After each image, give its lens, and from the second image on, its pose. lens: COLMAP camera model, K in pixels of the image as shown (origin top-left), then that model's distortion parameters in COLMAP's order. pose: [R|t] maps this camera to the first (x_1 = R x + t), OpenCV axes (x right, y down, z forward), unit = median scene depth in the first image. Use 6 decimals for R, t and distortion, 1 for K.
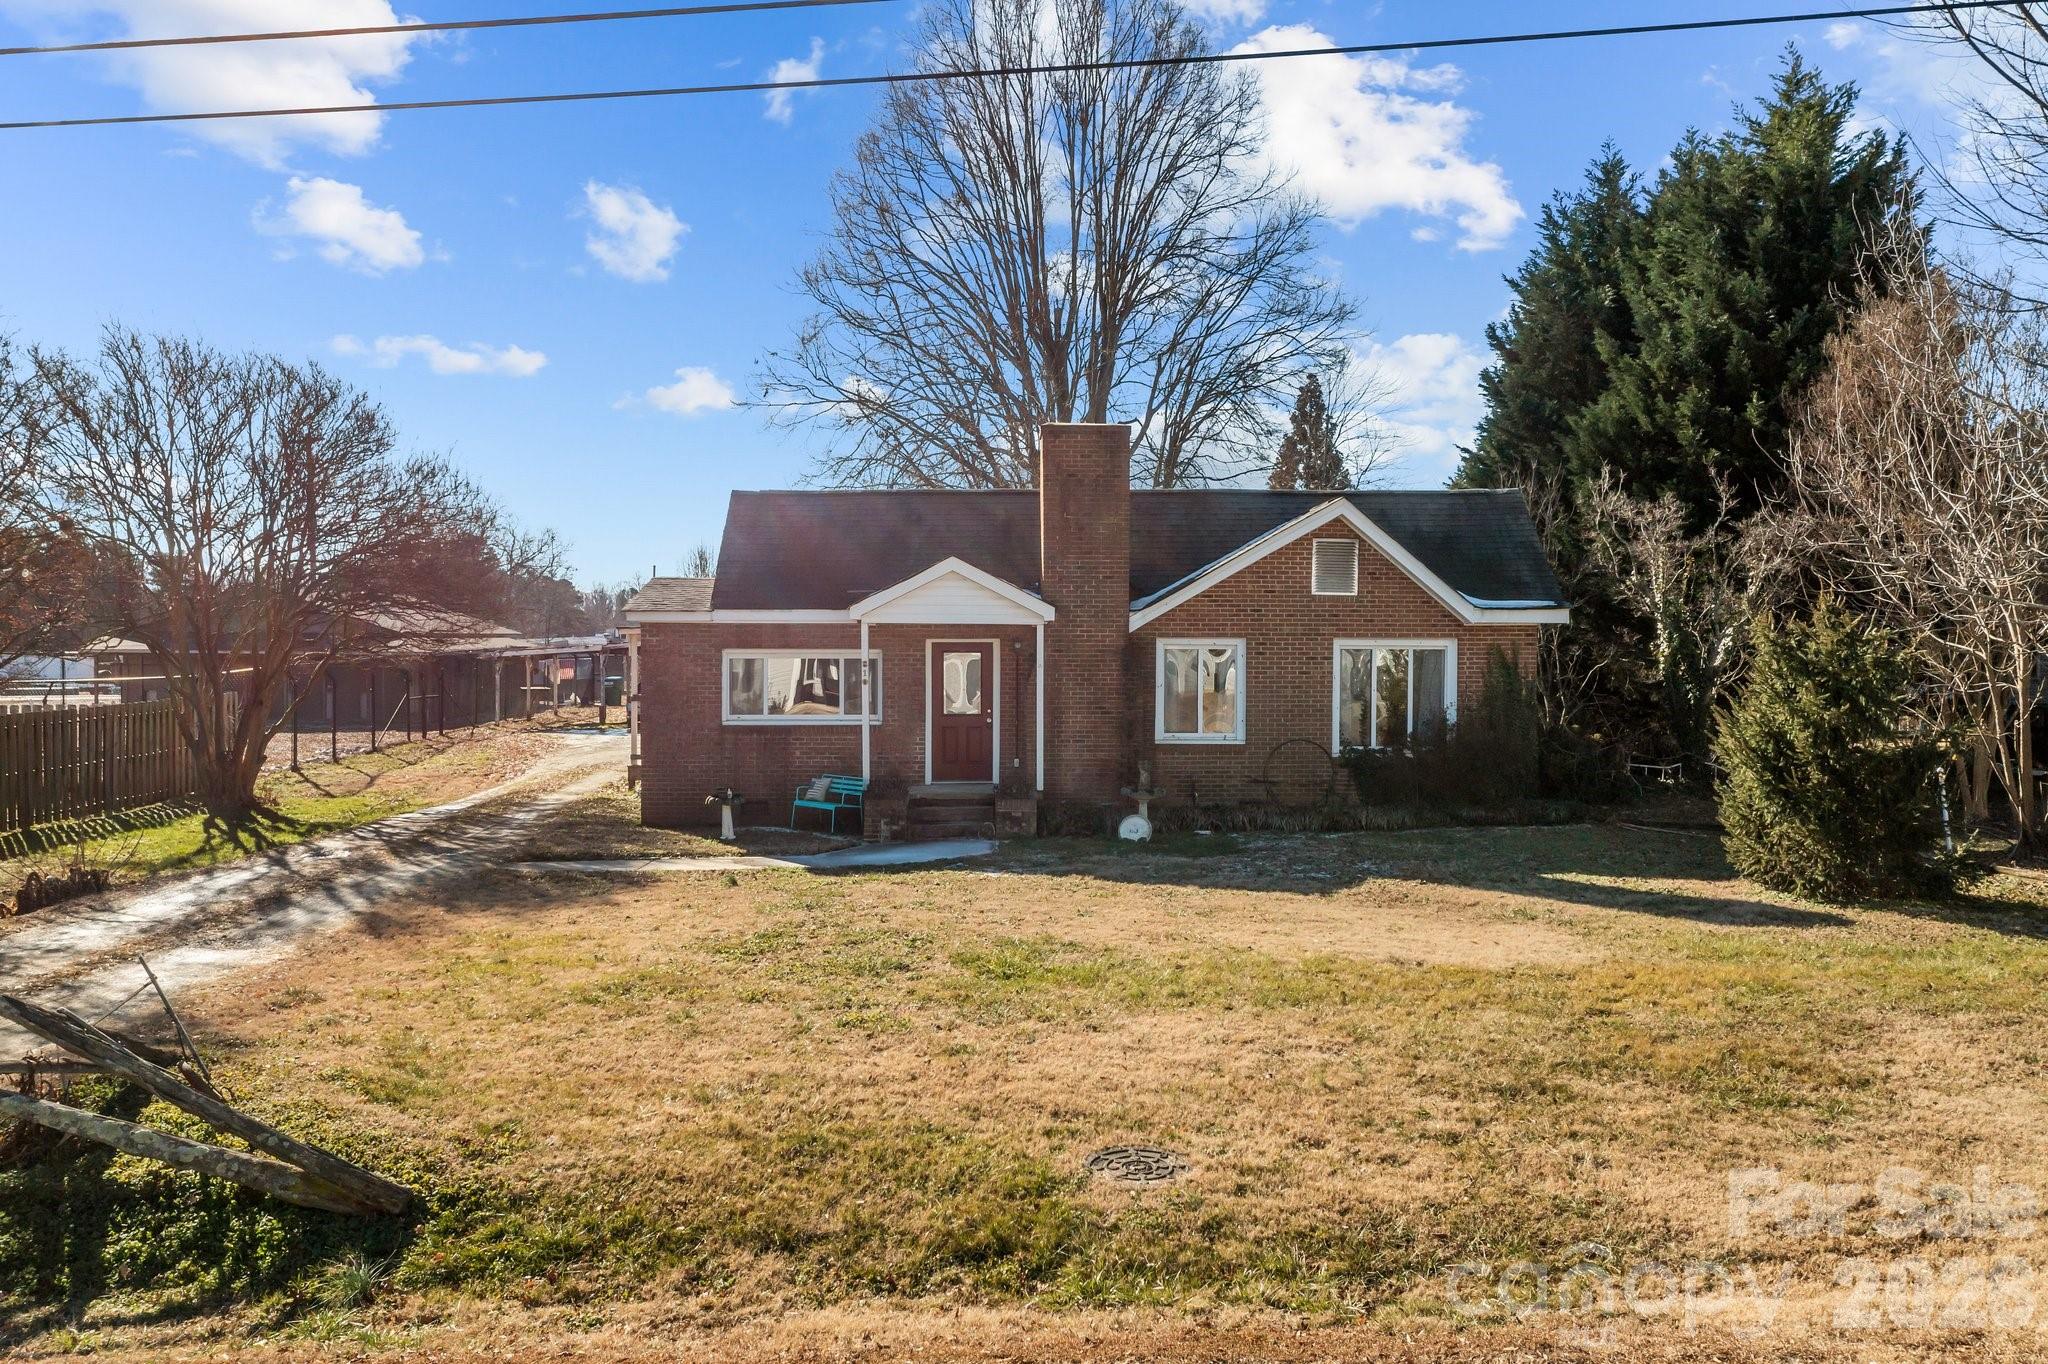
lens RADIAL K [[1638.2, 0, 1019.1], [0, 1638.2, 674.9], [0, 0, 1]] dist [-0.010403, -0.002431]
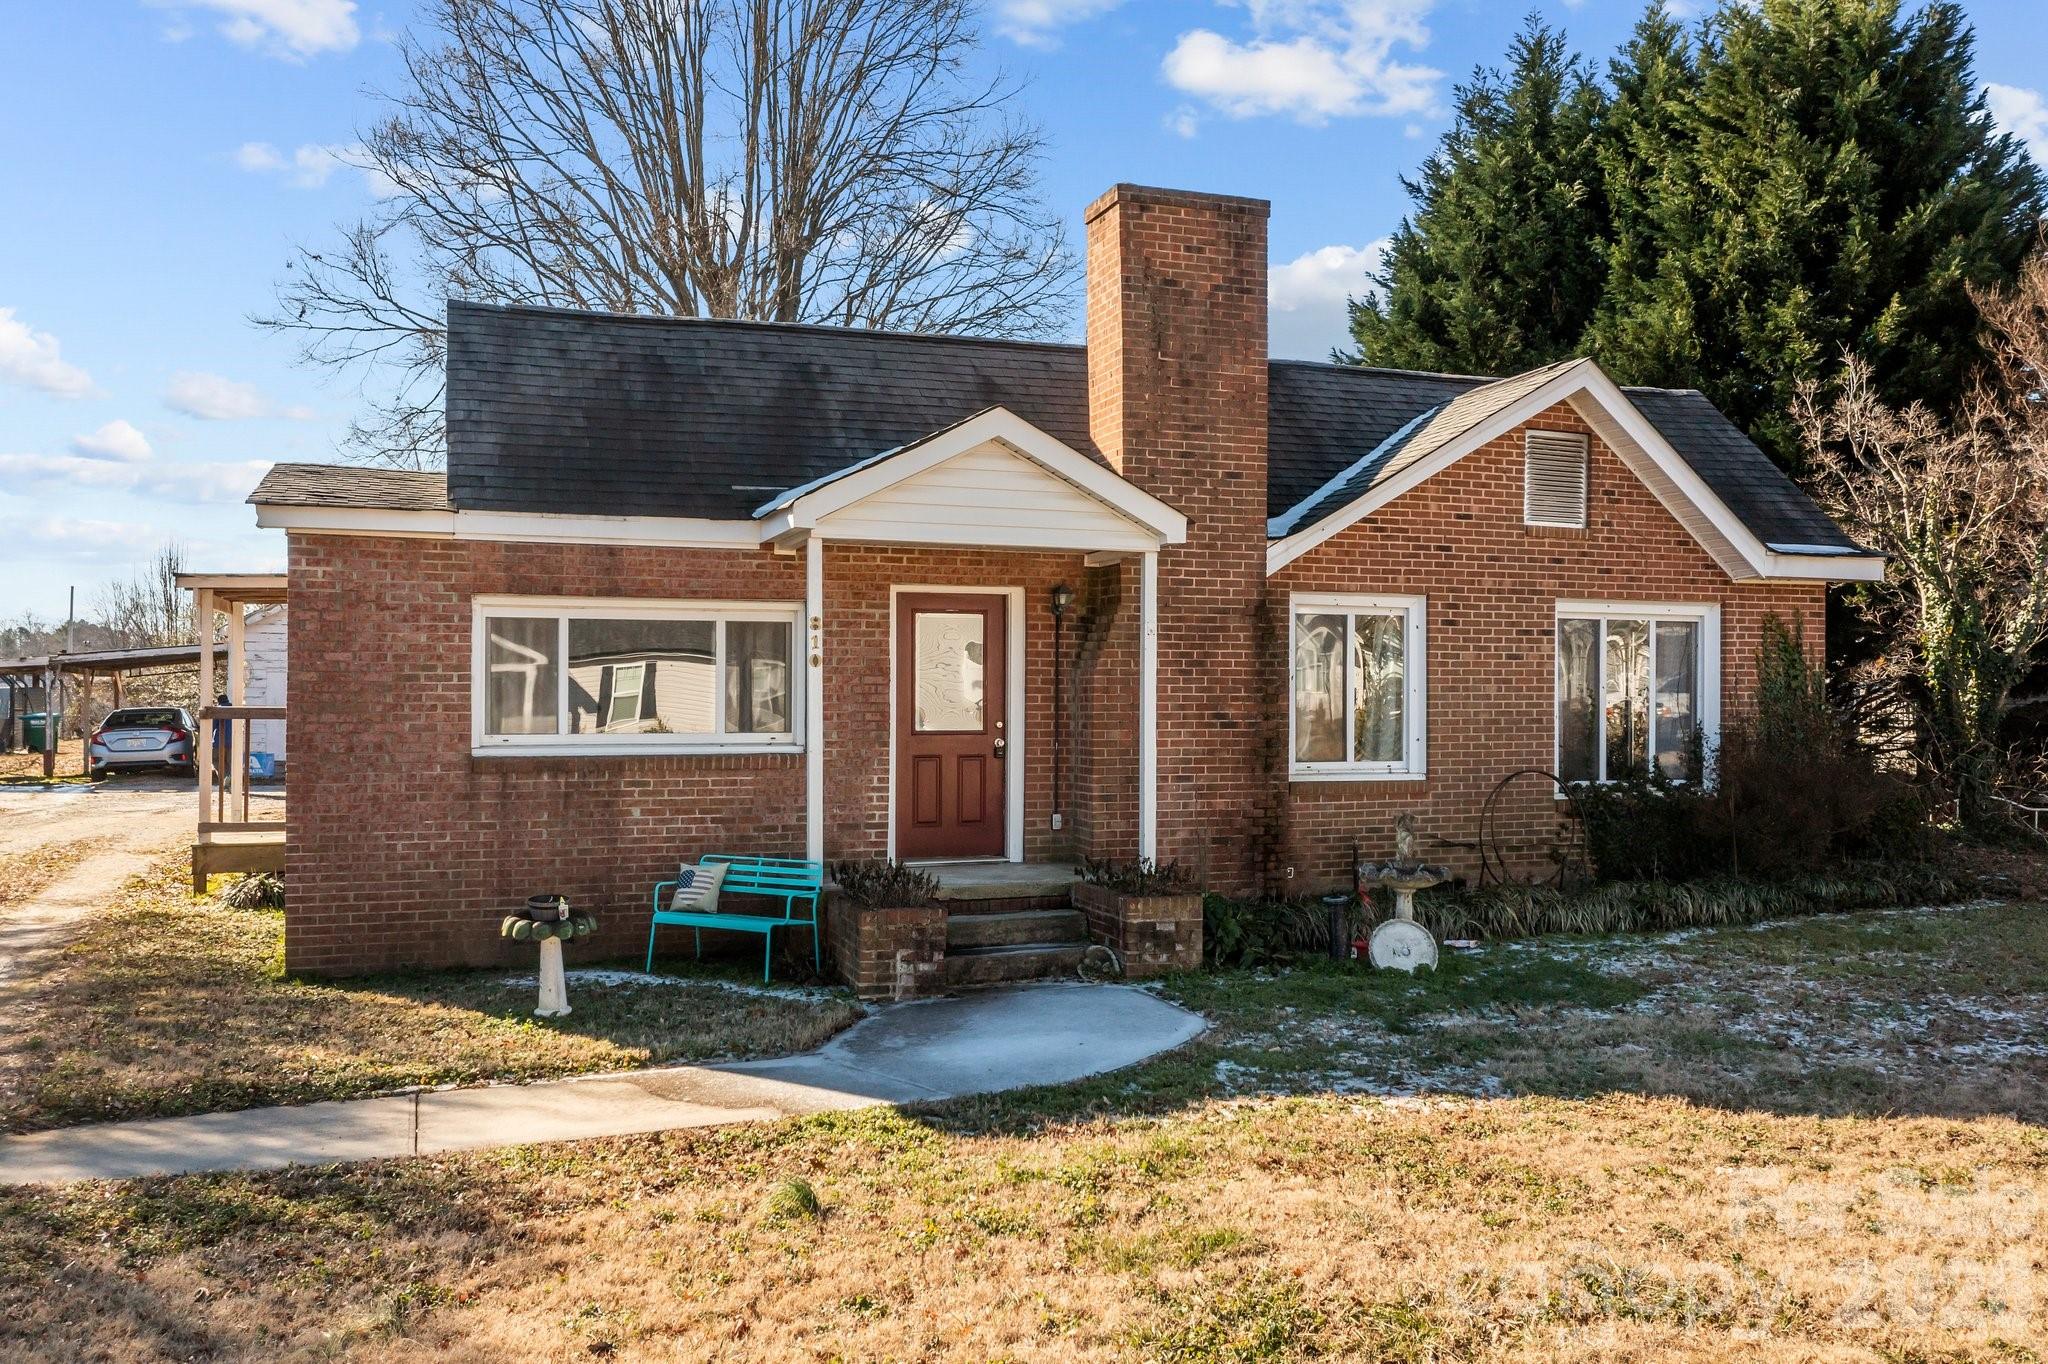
lens RADIAL K [[1638.2, 0, 1031.5], [0, 1638.2, 693.9], [0, 0, 1]] dist [-0.010403, -0.002431]
pose [[0.947413, 0.001938, 0.320007, -0.178376], [0.004726, 0.999788, -0.020047, 0.022931], [-0.319978, 0.020505, 0.947203, 0.500292]]
